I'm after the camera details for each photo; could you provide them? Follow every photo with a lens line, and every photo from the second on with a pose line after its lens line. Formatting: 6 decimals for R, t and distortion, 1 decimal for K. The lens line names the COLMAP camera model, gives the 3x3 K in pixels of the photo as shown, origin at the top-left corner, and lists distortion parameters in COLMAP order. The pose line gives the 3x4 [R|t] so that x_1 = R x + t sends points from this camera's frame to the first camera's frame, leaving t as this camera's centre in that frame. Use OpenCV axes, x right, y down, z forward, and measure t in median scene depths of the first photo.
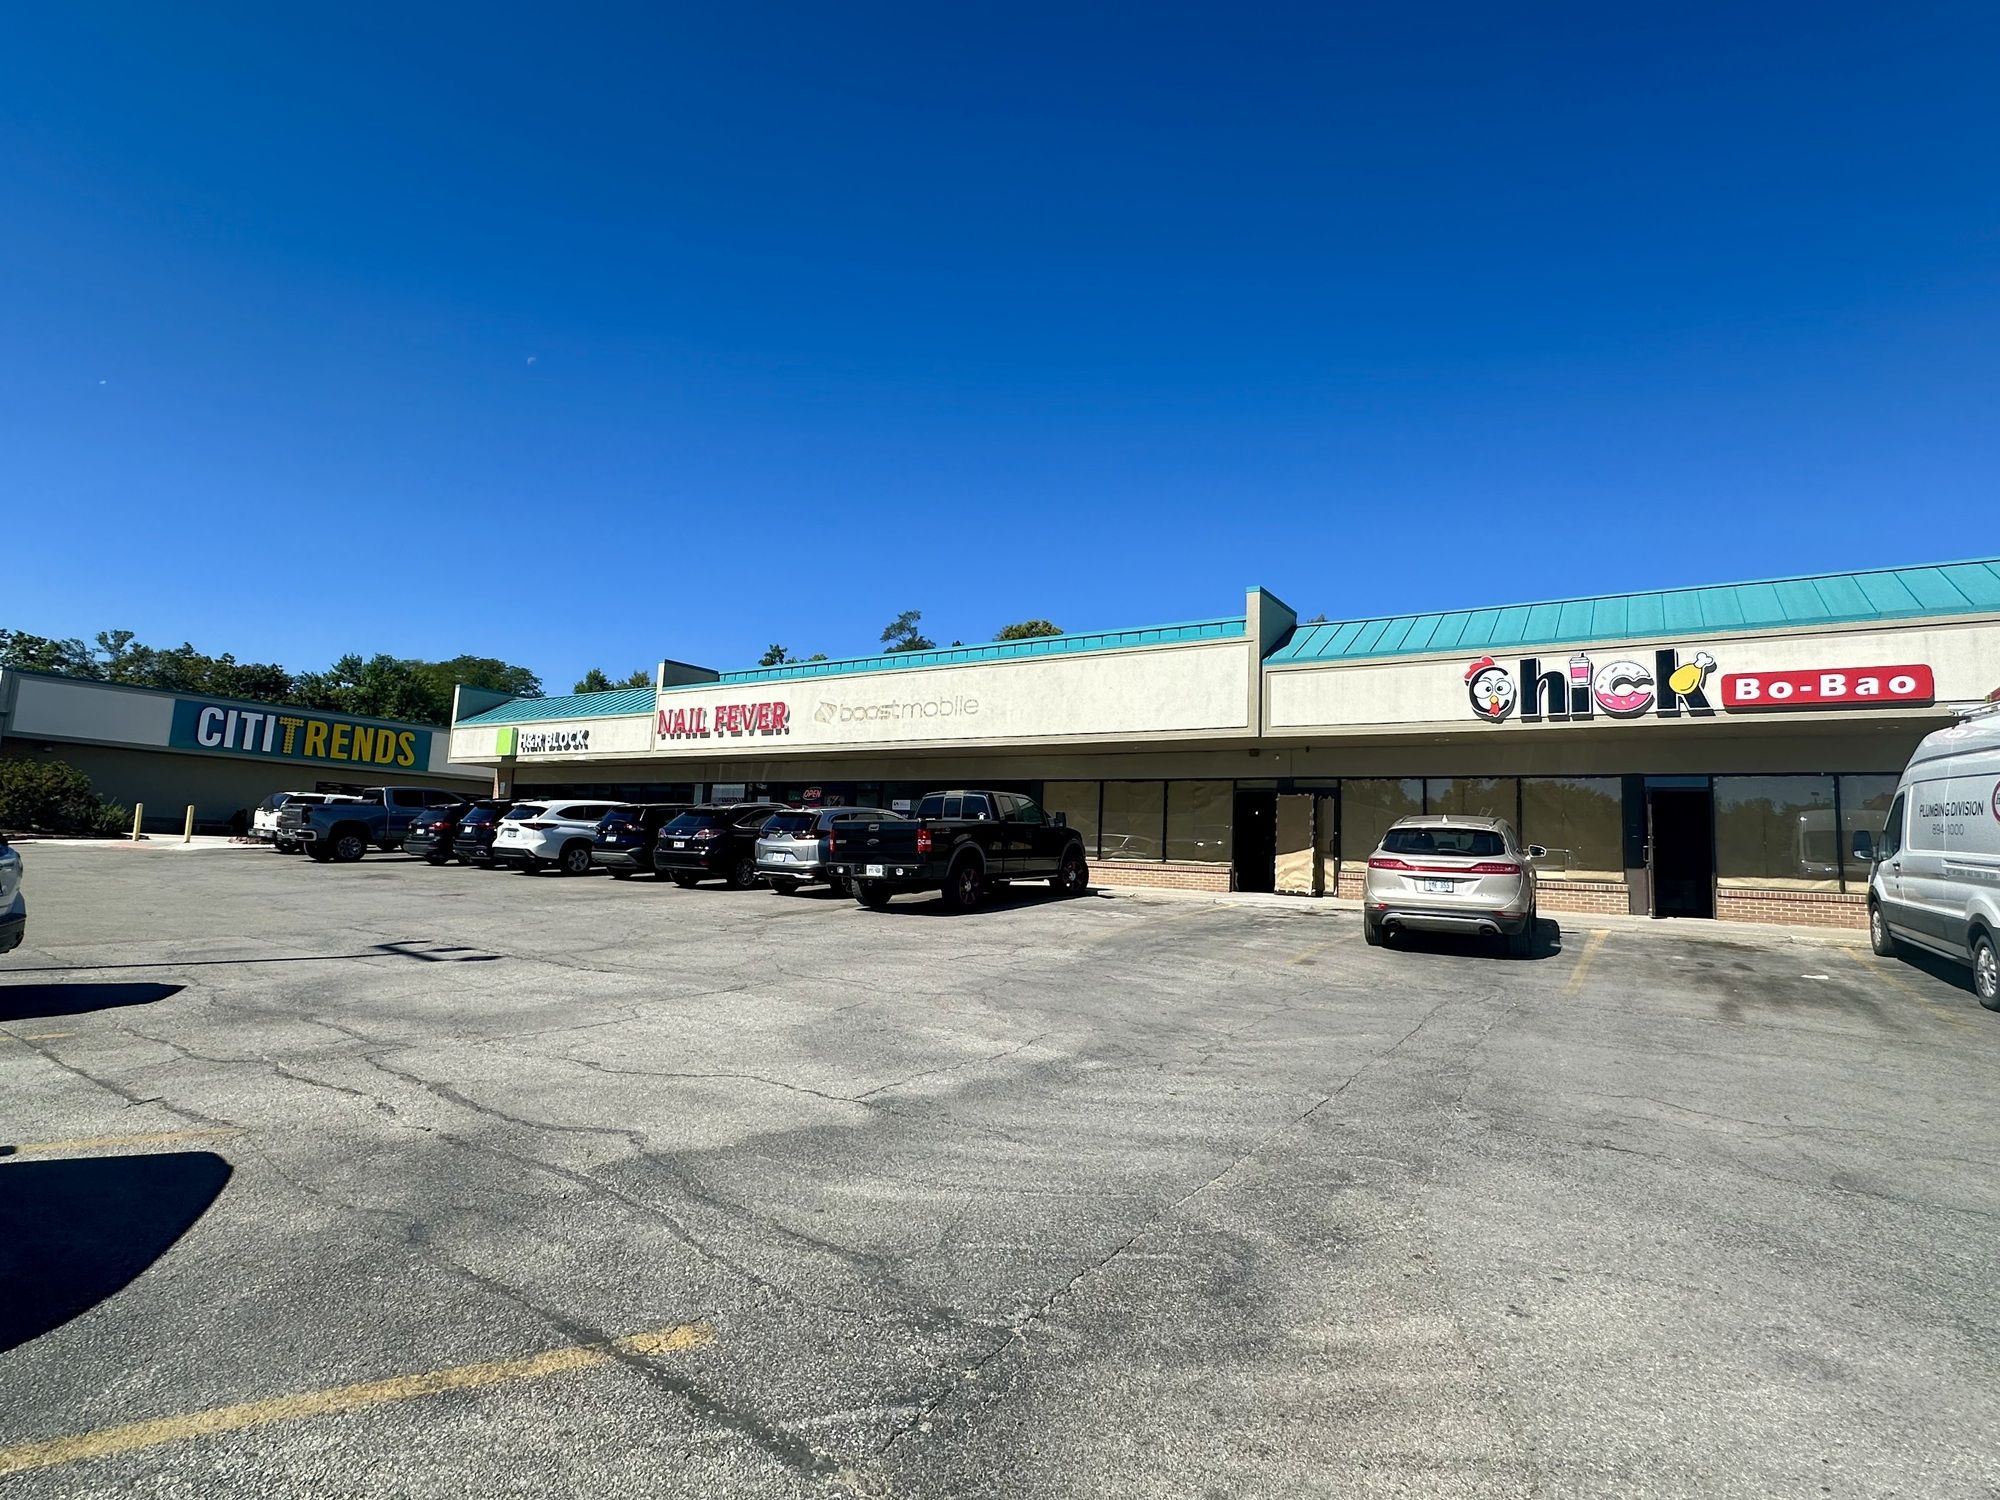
lens RADIAL K [[960.4, 0, 1000.0], [0, 960.4, 750.0], [0, 0, 1]] dist [0.002057, -0.000026]
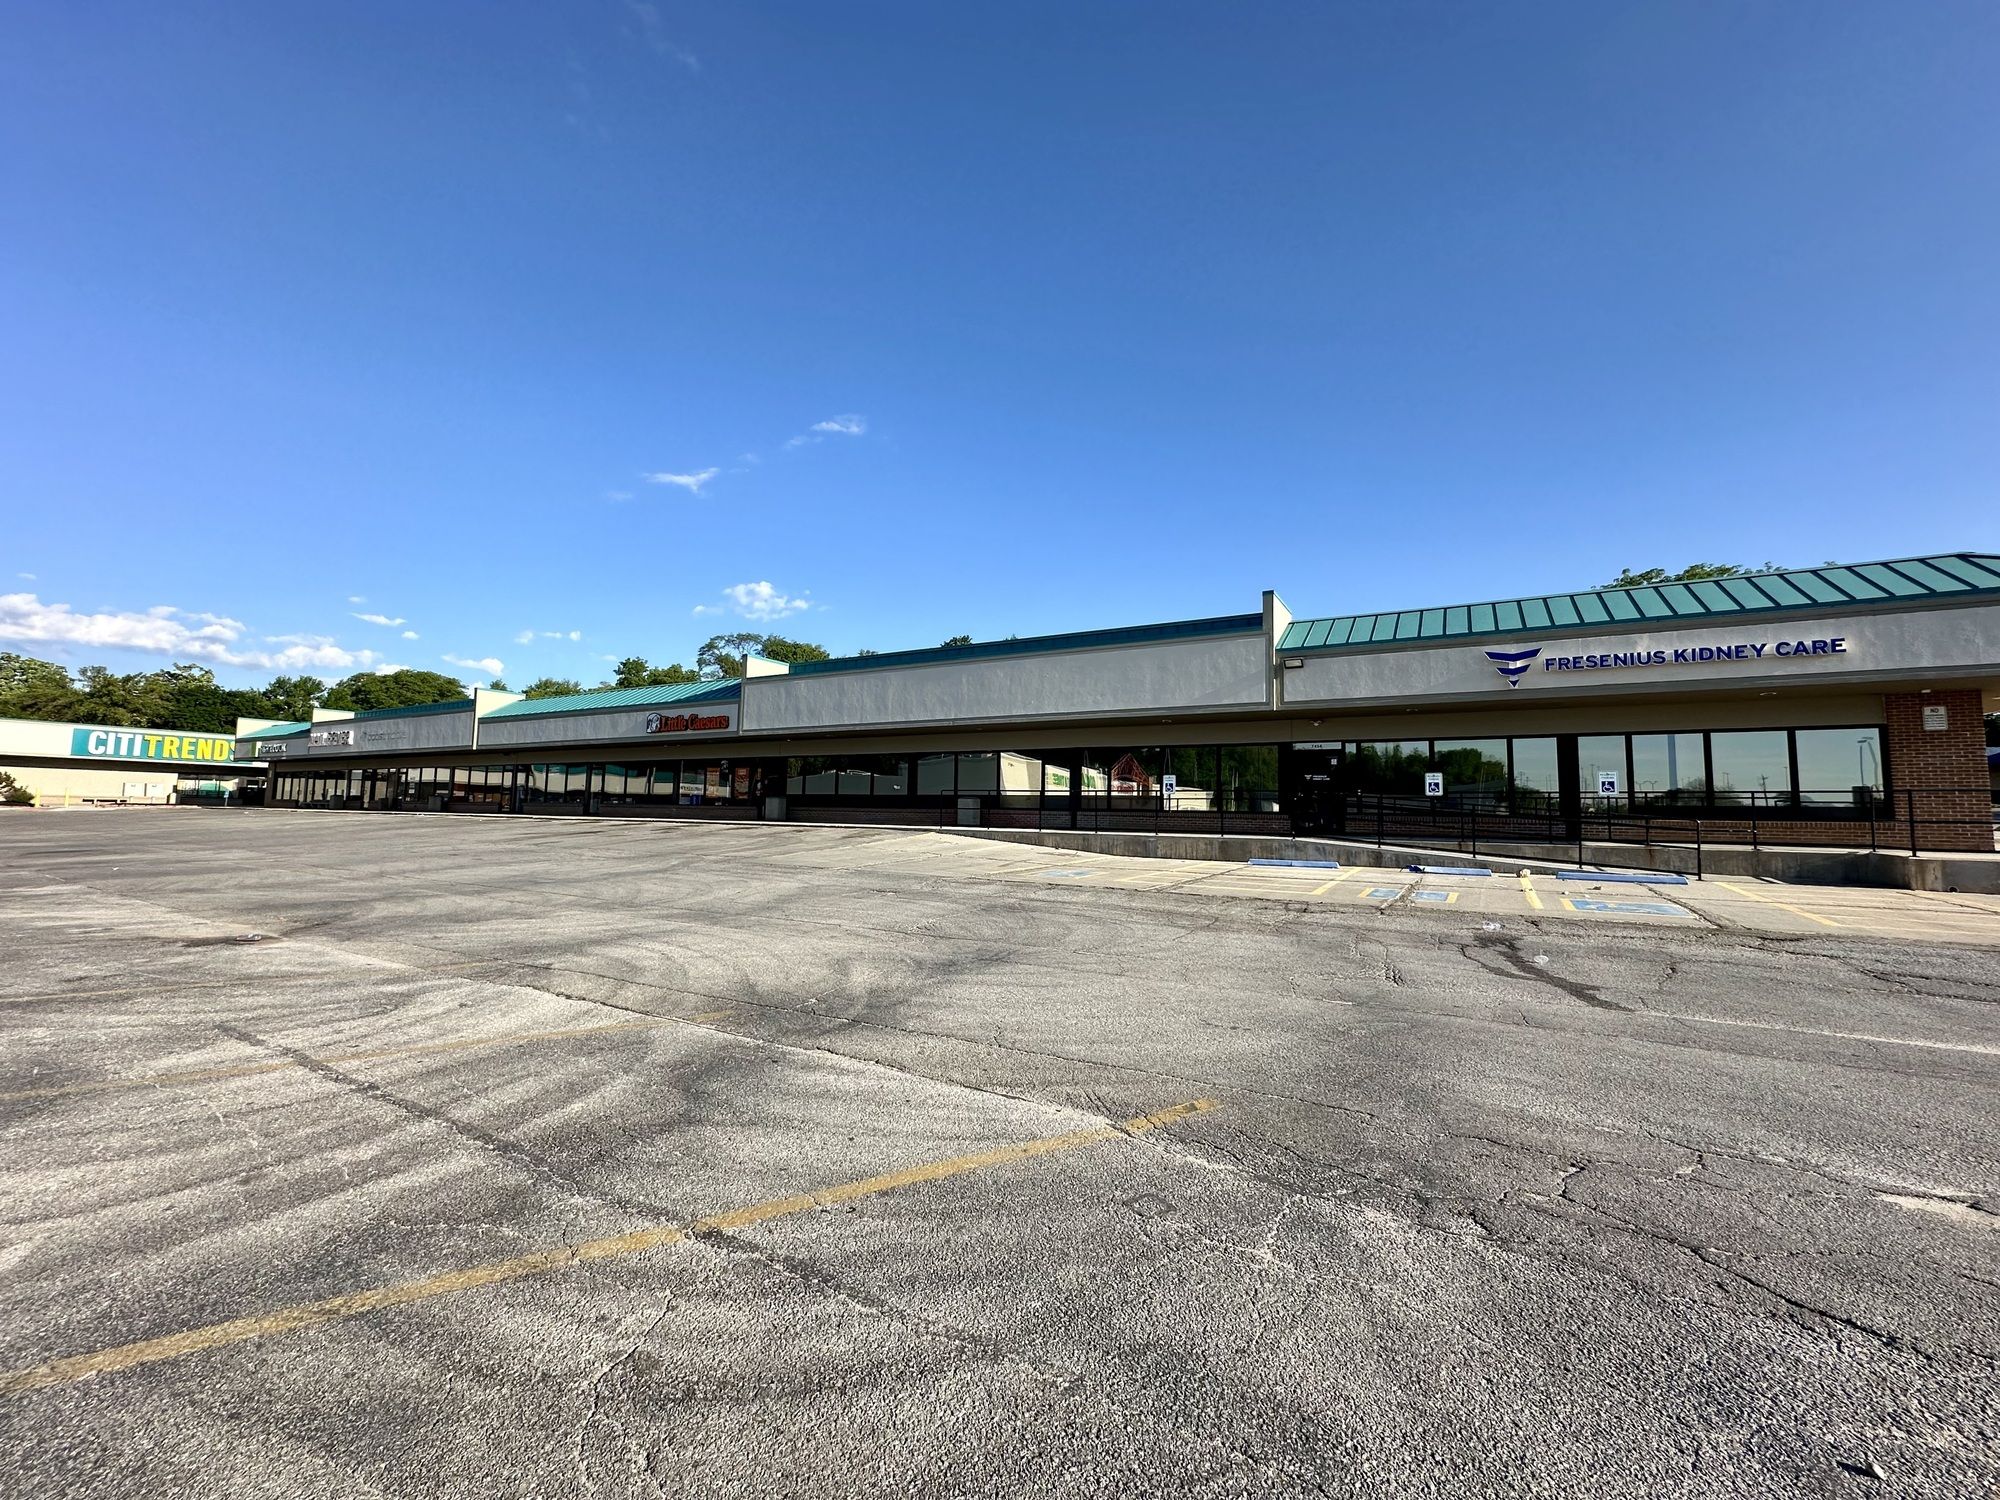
lens RADIAL K [[810.9, 0, 1000.0], [0, 810.9, 750.0], [0, 0, 1]] dist [0.010293, 0.000150]
pose [[0.998805, -0.020634, 0.044306, 0.740531], [0.019326, 0.999370, 0.029760, -0.022780], [-0.044893, -0.028869, 0.998575, -0.557794]]
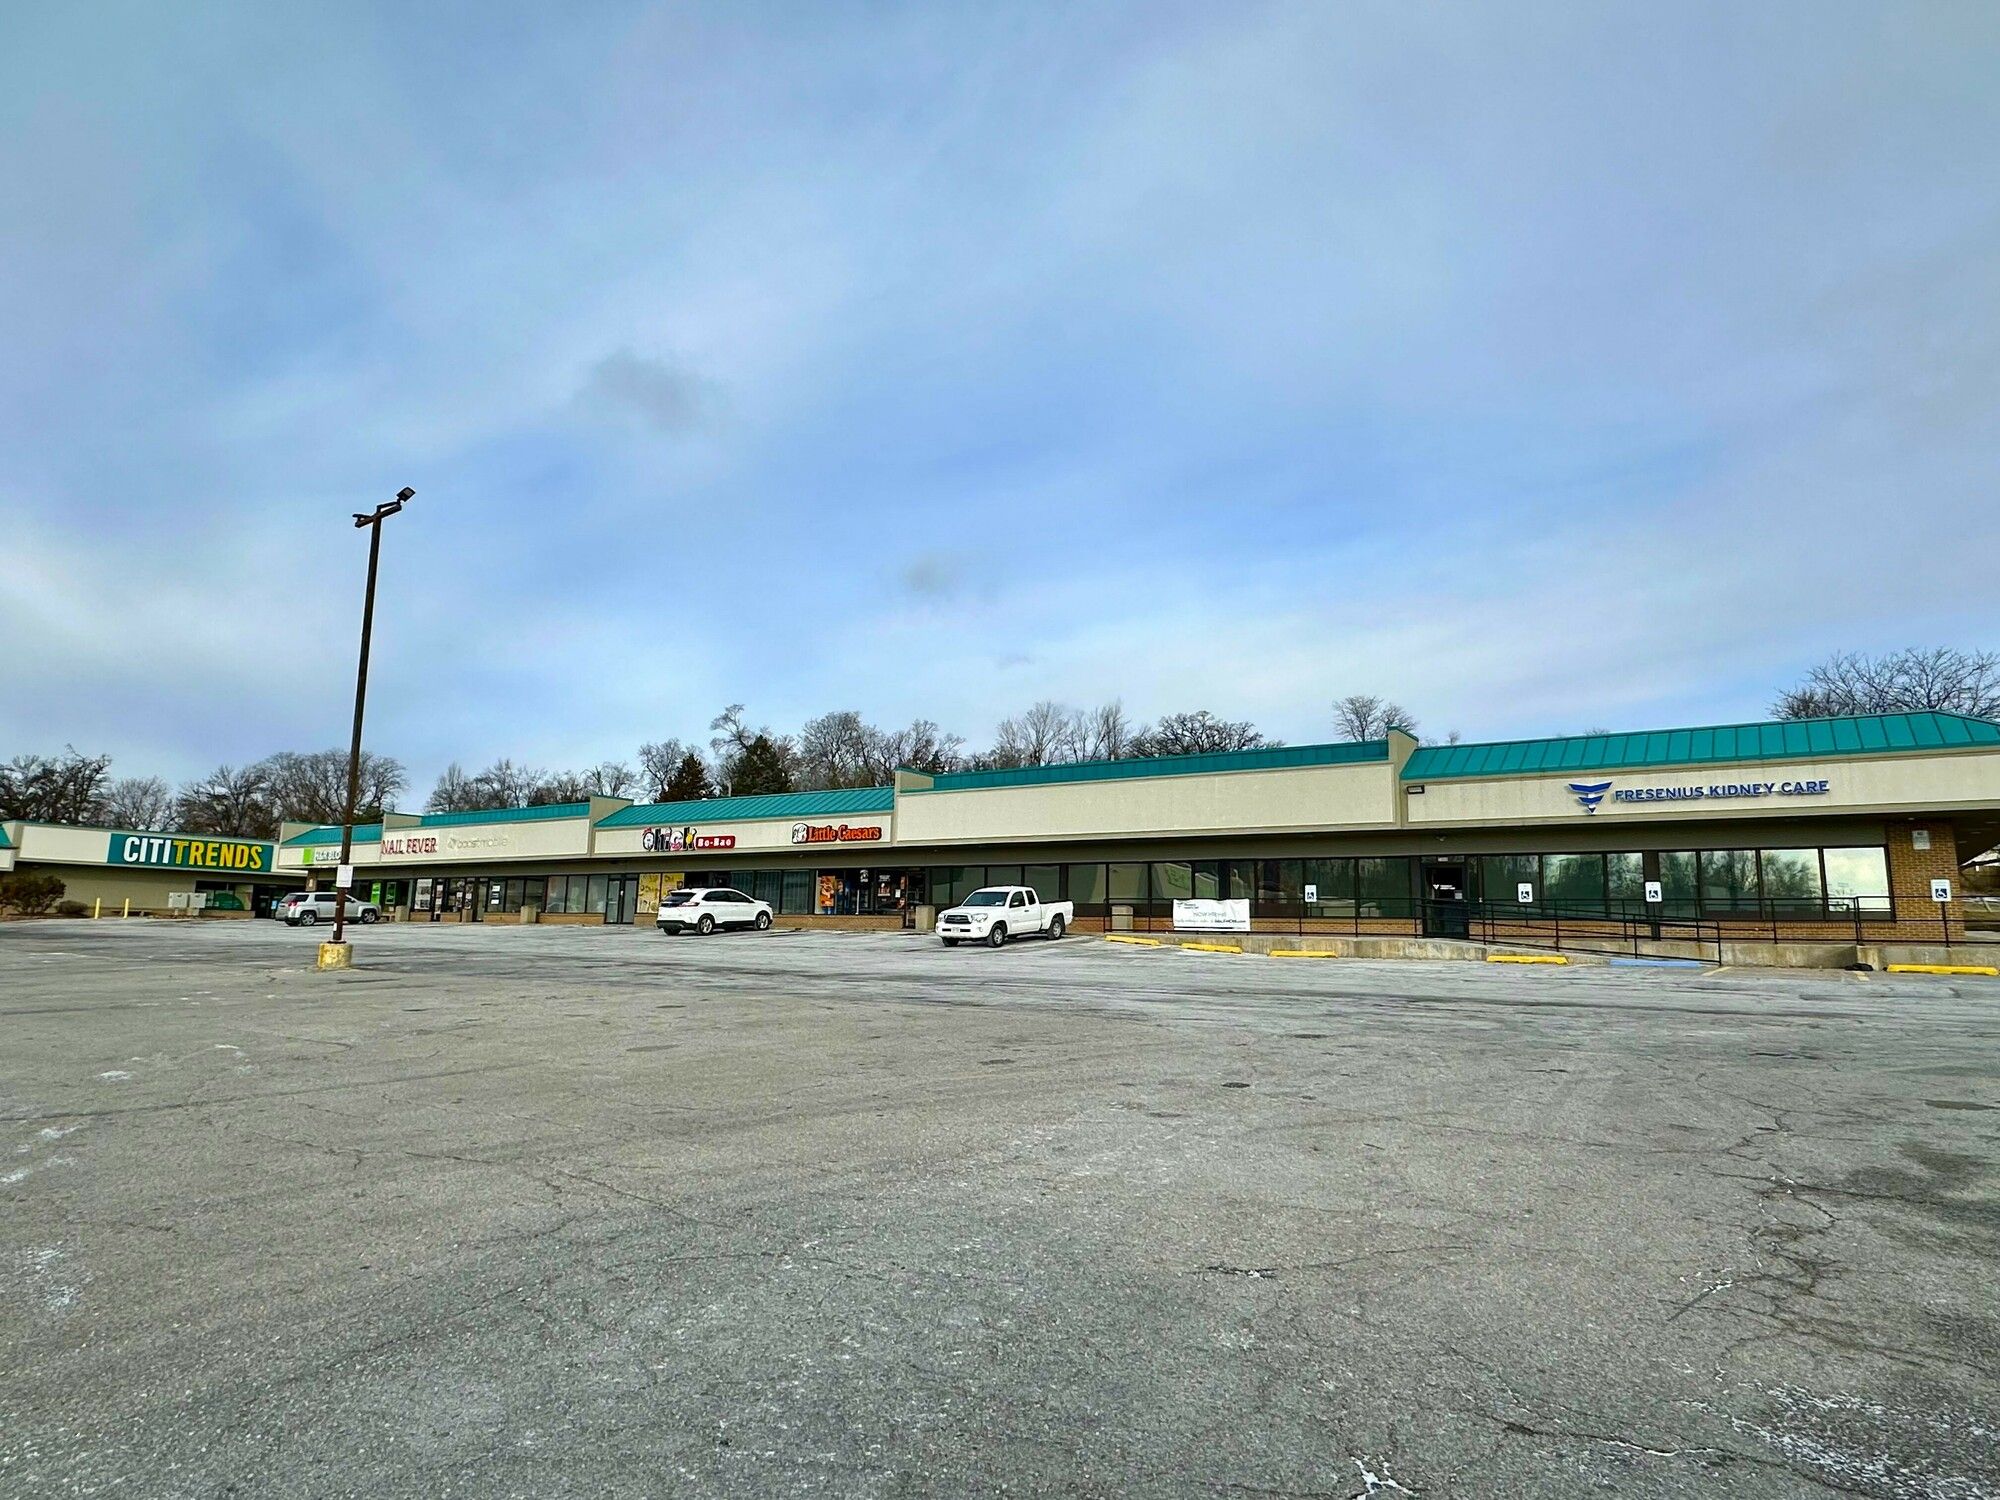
lens RADIAL K [[1144.2, 0, 1000.0], [0, 1144.2, 750.0], [0, 0, 1]] dist [0.011246, -0.000316]
pose [[0.999652, -0.026274, -0.002443, 0.638907], [0.026118, 0.998401, -0.050130, -0.054330], [0.003757, 0.050048, 0.998740, -0.922403]]
